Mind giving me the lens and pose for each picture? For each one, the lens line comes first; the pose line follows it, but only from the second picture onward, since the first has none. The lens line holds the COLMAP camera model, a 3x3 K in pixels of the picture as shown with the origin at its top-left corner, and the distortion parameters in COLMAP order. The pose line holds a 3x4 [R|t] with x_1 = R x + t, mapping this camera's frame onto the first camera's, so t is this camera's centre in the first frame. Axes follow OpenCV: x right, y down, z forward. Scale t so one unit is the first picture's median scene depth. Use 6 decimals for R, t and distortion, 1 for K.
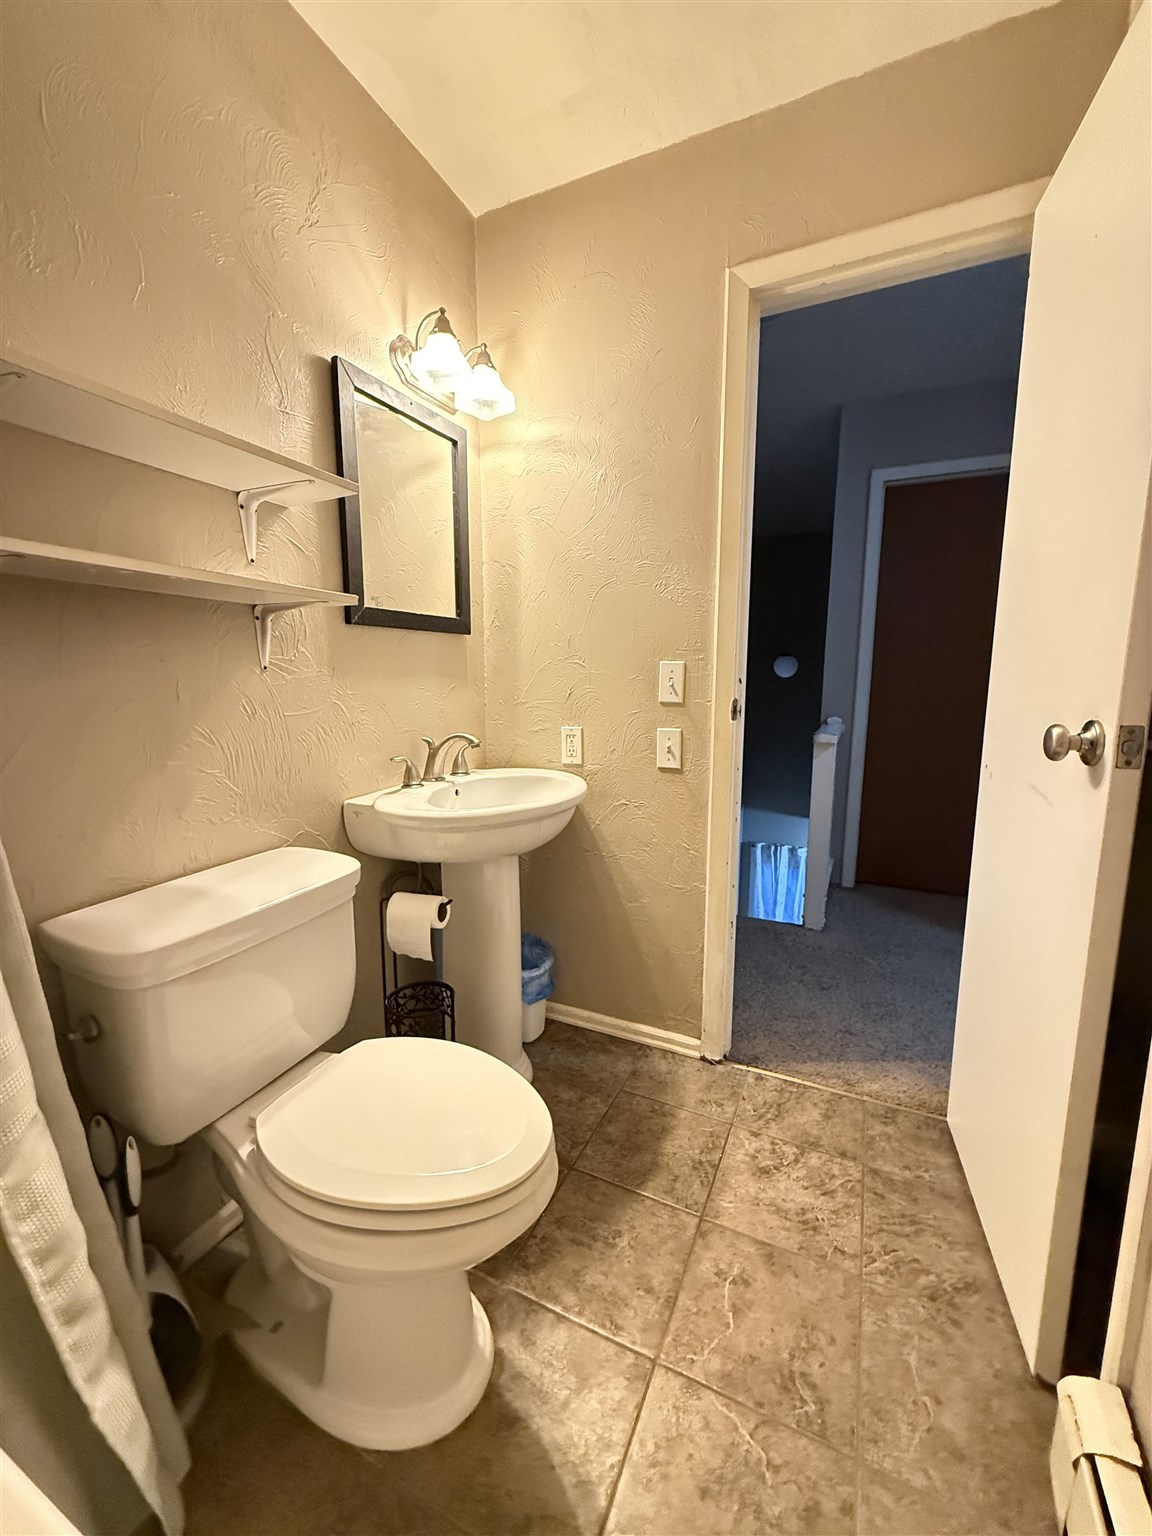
lens RADIAL K [[613.5, 0, 573.5], [0, 613.5, 764.0], [0, 0, 1]] dist [0.002046, -0.001154]
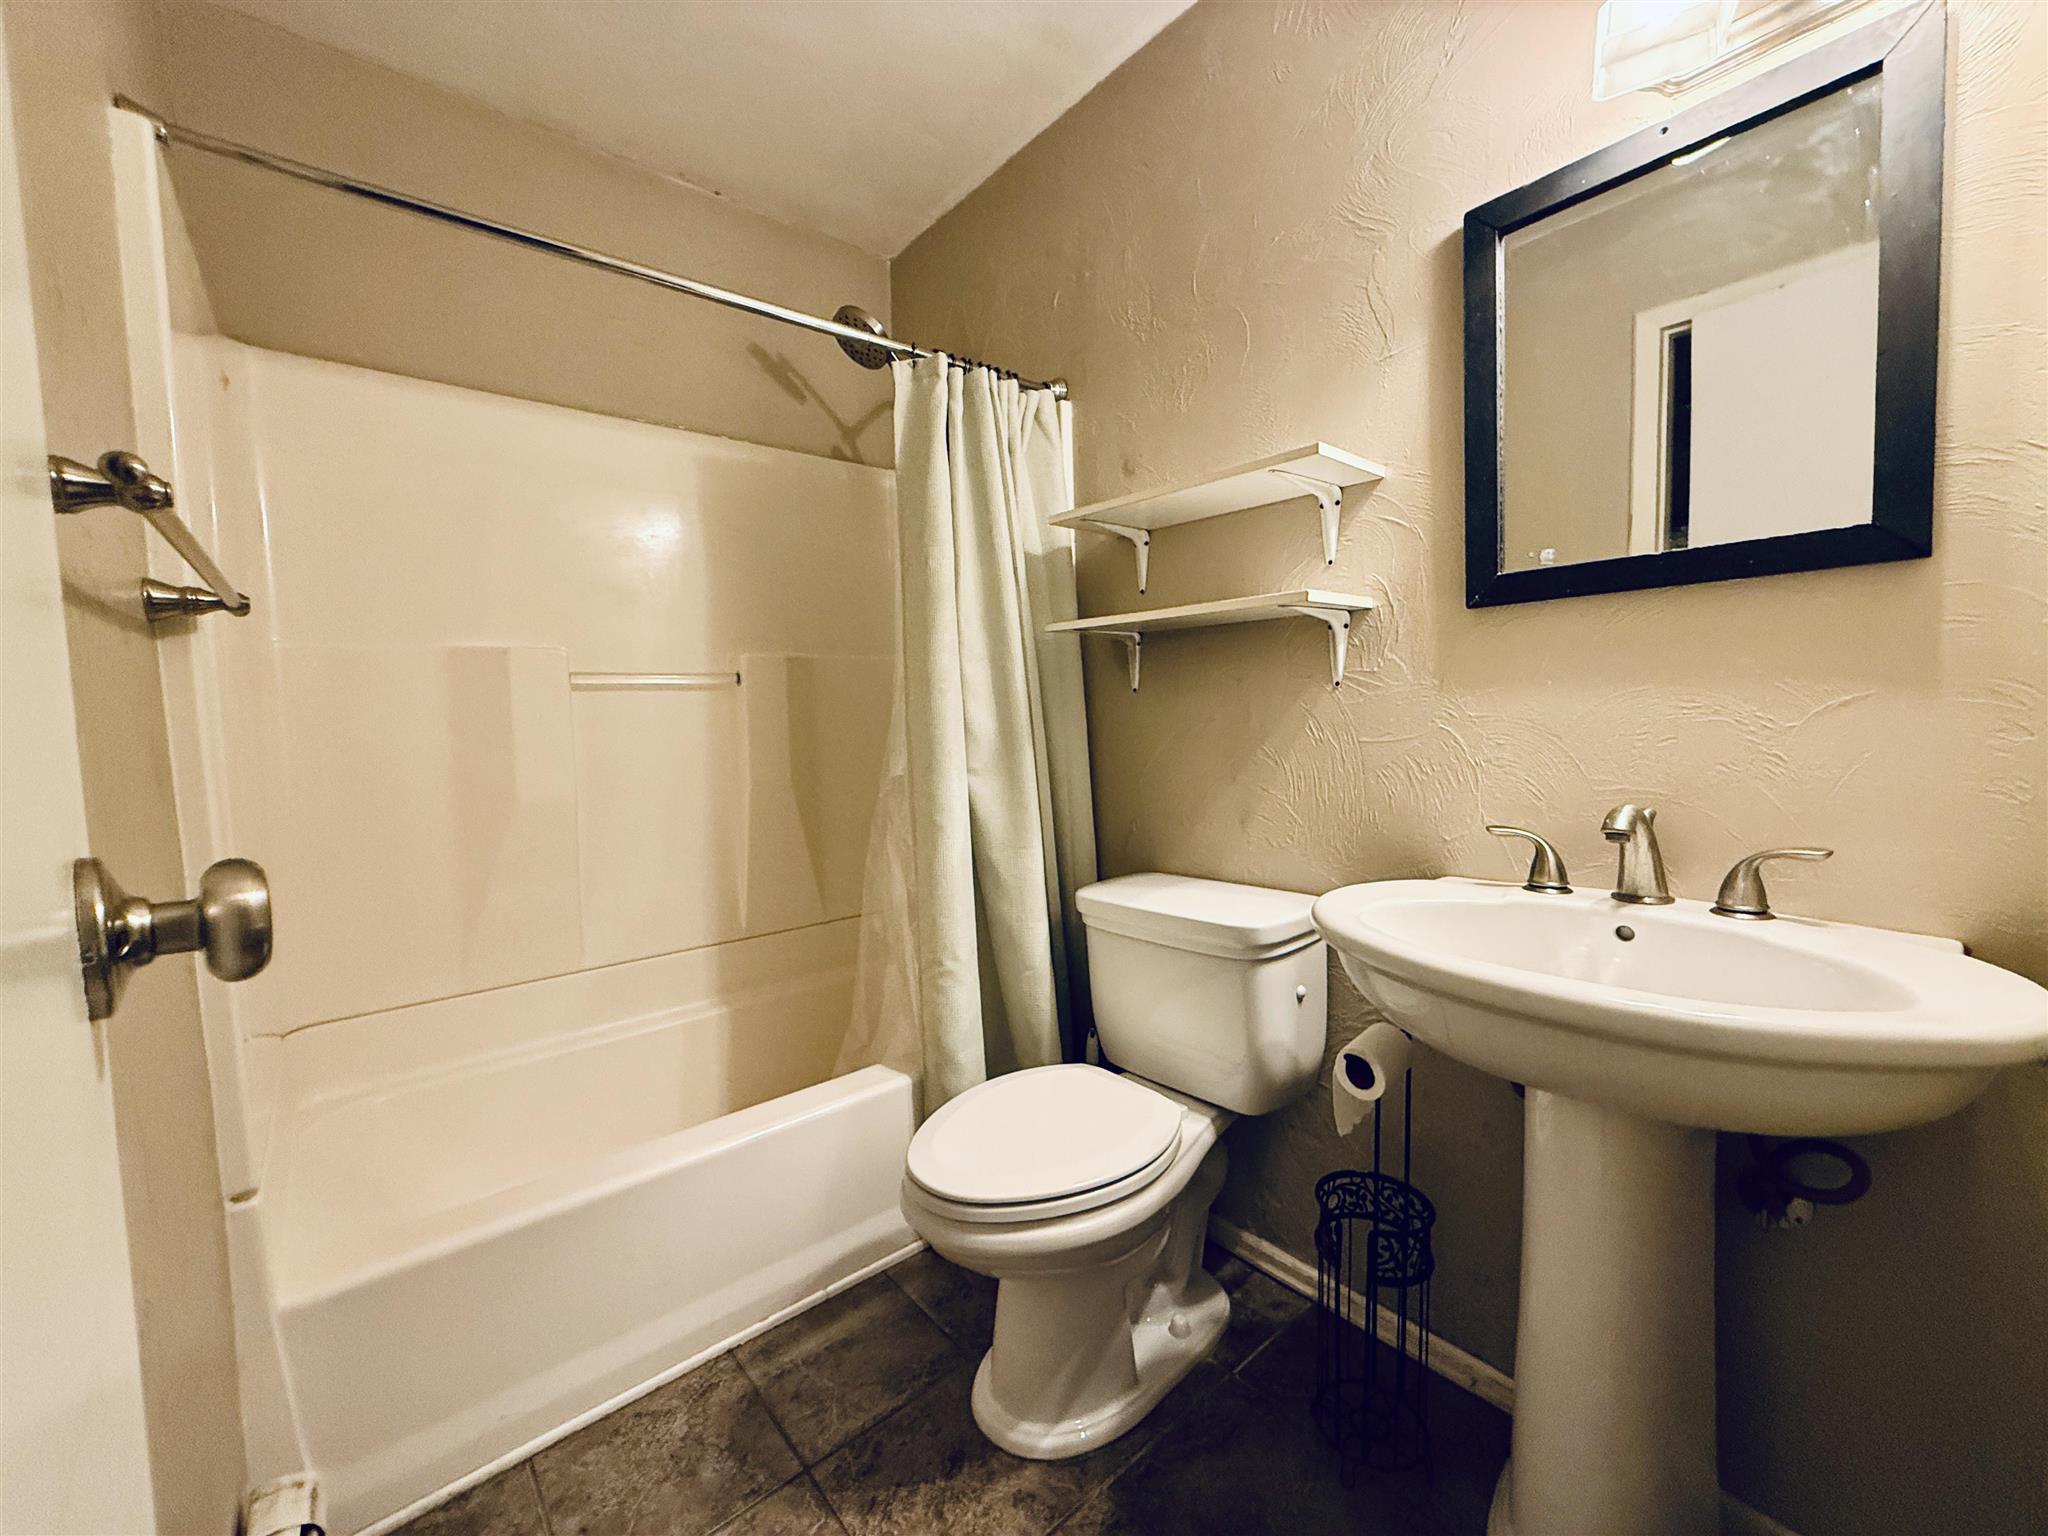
lens RADIAL K [[817.9, 0, 1016.6], [0, 817.9, 770.1], [0, 0, 1]] dist [0.002046, -0.001154]
pose [[-0.405692, 0.071544, -0.911205, 0.709033], [-0.109130, 0.986009, 0.126005, -0.133021], [0.907471, 0.150560, -0.392208, 1.057128]]
